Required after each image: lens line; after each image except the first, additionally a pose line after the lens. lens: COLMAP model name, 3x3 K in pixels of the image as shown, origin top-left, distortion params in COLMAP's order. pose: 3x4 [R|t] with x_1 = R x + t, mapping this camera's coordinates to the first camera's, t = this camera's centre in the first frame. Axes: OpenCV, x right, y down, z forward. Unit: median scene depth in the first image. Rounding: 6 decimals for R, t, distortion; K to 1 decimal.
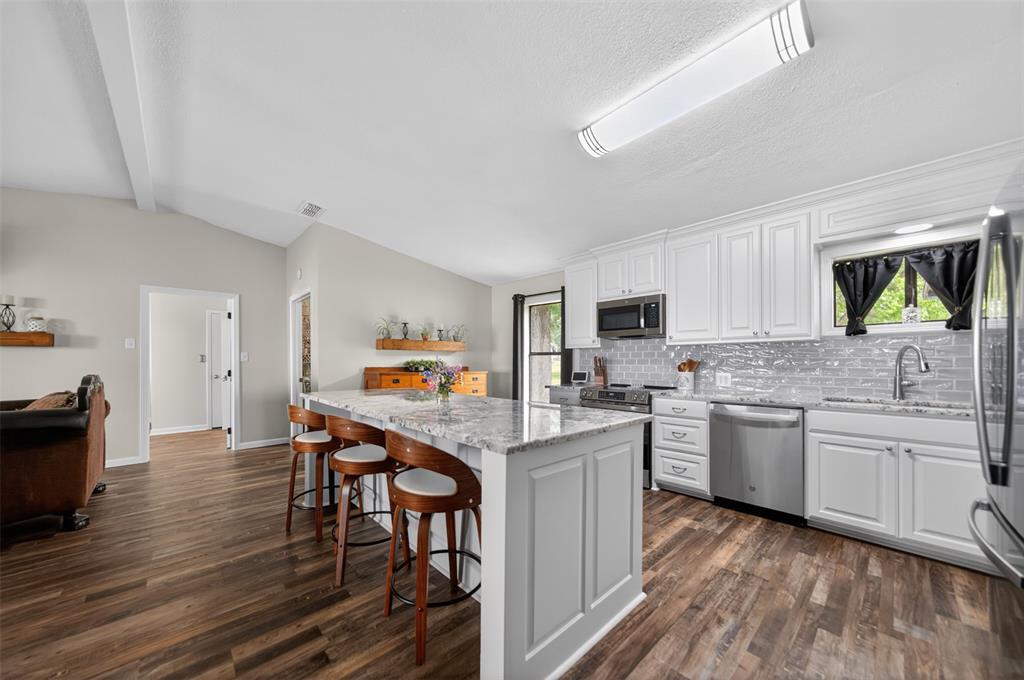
lens RADIAL K [[357.5, 0, 513.6], [0, 357.5, 359.5], [0, 0, 1]] dist [0.000559, 0.000101]
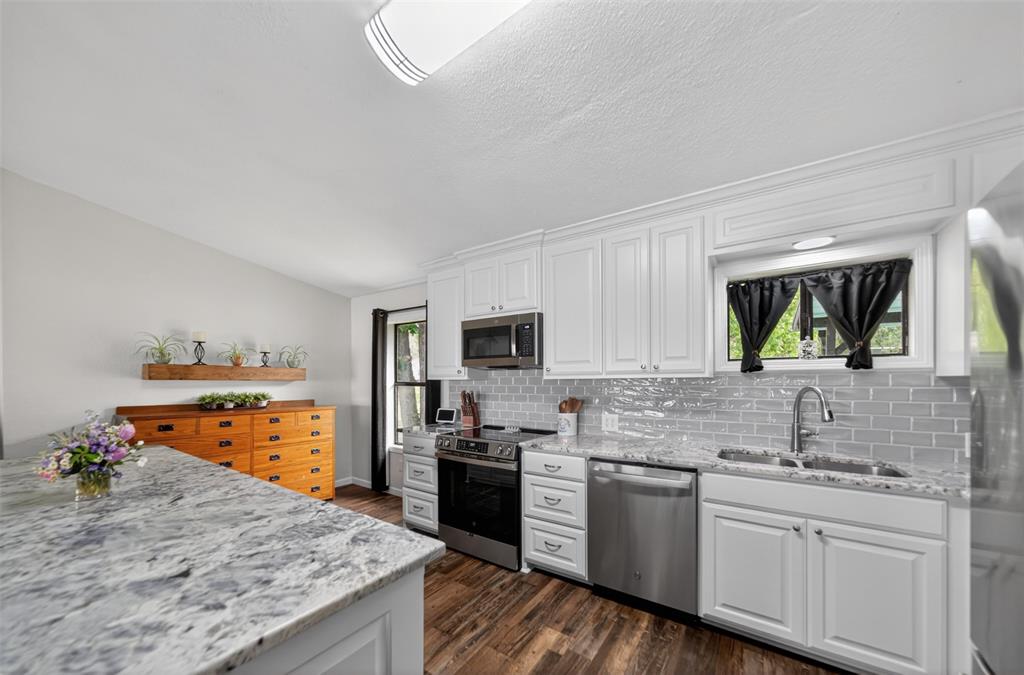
lens RADIAL K [[366.6, 0, 512.7], [0, 366.6, 380.9], [0, 0, 1]] dist [-0.001165, -0.000008]
pose [[0.974348, 0.002999, 0.225025, 0.223968], [-0.002609, 0.999995, -0.002034, -0.042166], [-0.225030, 0.001395, 0.974351, 0.290495]]
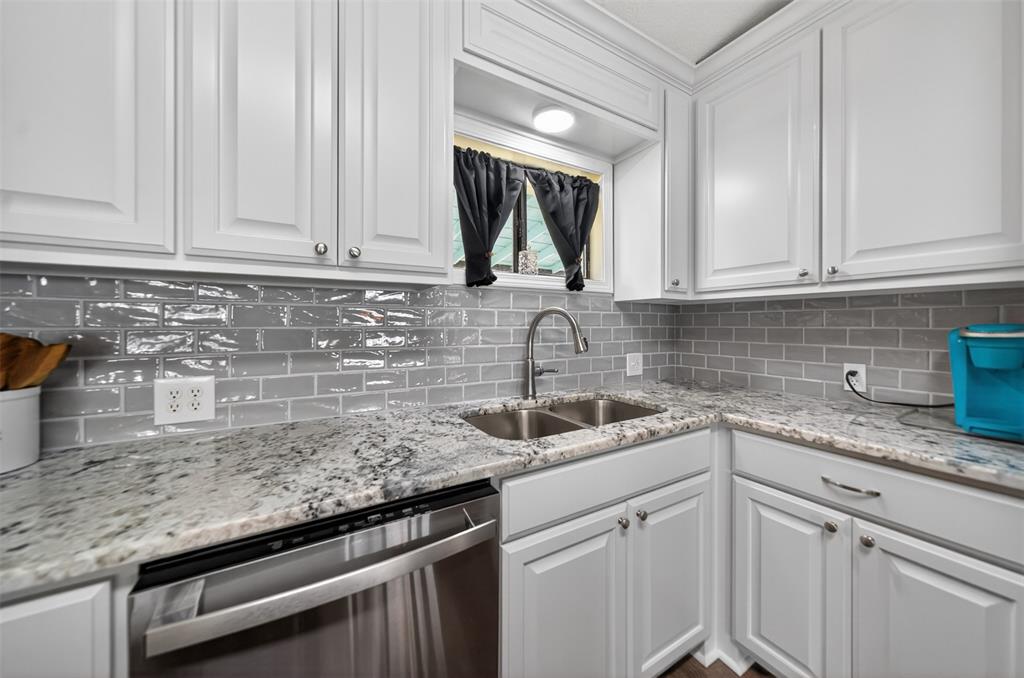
lens RADIAL K [[351.5, 0, 514.4], [0, 351.5, 324.9], [0, 0, 1]] dist [-0.000089, -0.000013]
pose [[0.225008, 0.004579, 0.974346, 0.428157], [-0.002086, 0.999989, -0.004218, -0.007373], [-0.974355, -0.001084, 0.225015, 0.787776]]
